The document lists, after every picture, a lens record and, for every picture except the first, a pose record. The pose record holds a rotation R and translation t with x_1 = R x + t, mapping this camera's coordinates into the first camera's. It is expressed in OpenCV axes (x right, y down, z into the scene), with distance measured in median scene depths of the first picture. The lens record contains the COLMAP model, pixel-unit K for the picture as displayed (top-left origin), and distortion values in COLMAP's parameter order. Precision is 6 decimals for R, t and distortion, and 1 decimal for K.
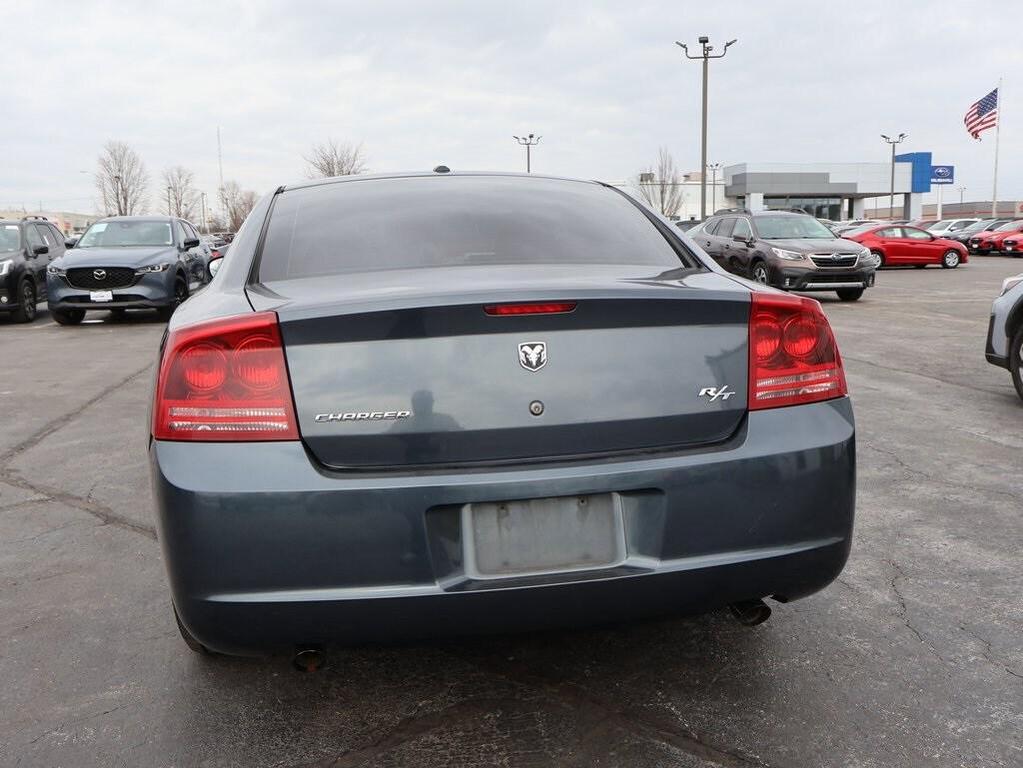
lens RADIAL K [[1019.7, 0, 517.4], [0, 1019.7, 342.3], [0, 0, 1]] dist [-0.007093, 0.006707]
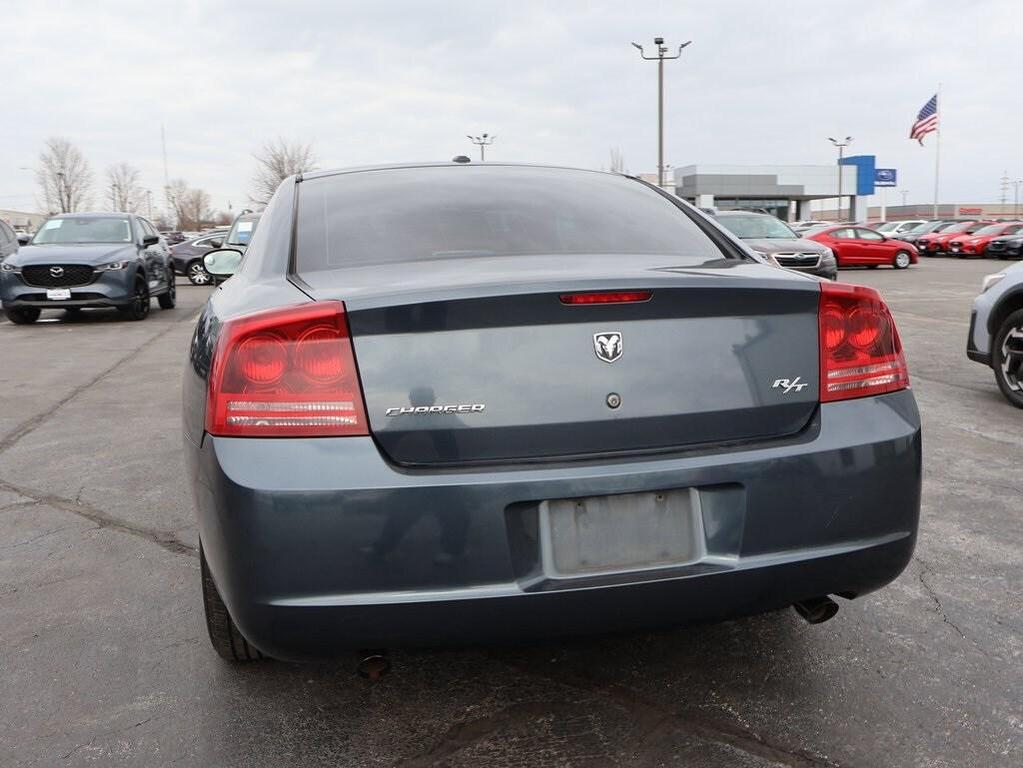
lens RADIAL K [[1020.7, 0, 514.4], [0, 1020.7, 343.9], [0, 0, 1]] dist [-0.004663, 0.008445]
pose [[0.998766, -0.001159, 0.049649, -0.074218], [0.001127, 0.999999, 0.000667, 0.006108], [-0.049649, -0.000610, 0.998767, 0.024343]]
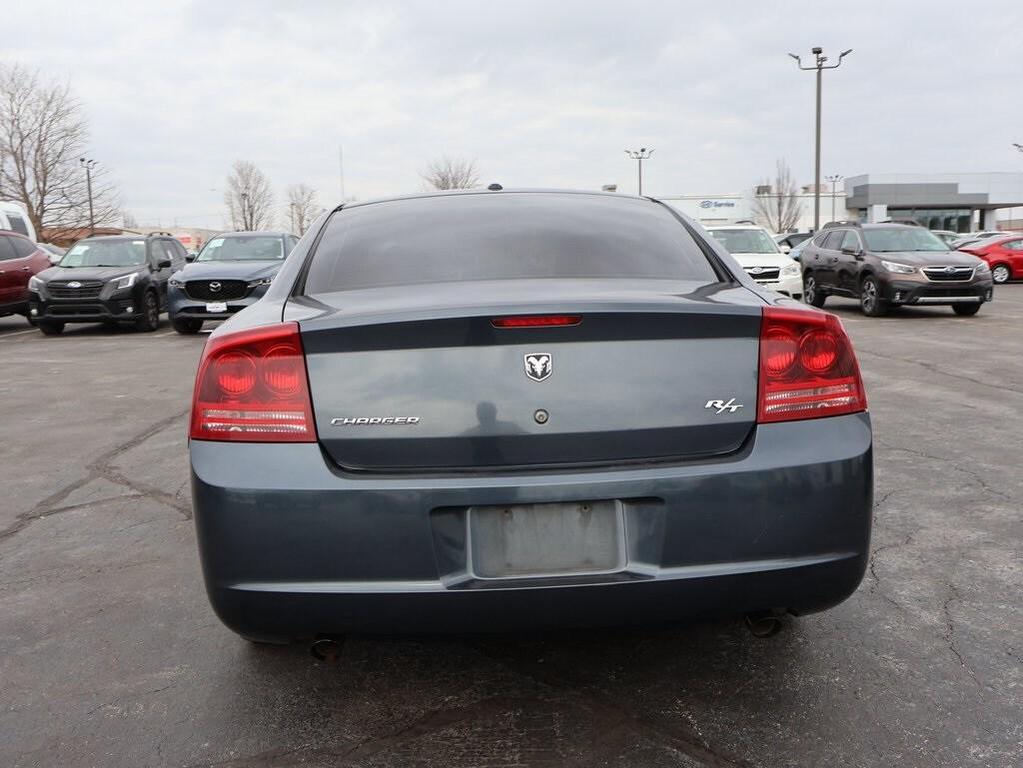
lens RADIAL K [[1012.2, 0, 499.6], [0, 1012.2, 353.2], [0, 0, 1]] dist [0.006214, -0.011810]
pose [[0.991441, 0.010954, -0.130098, 0.067060], [-0.011200, 0.999937, -0.001162, 0.001000], [0.130077, 0.002609, 0.991500, -0.016605]]
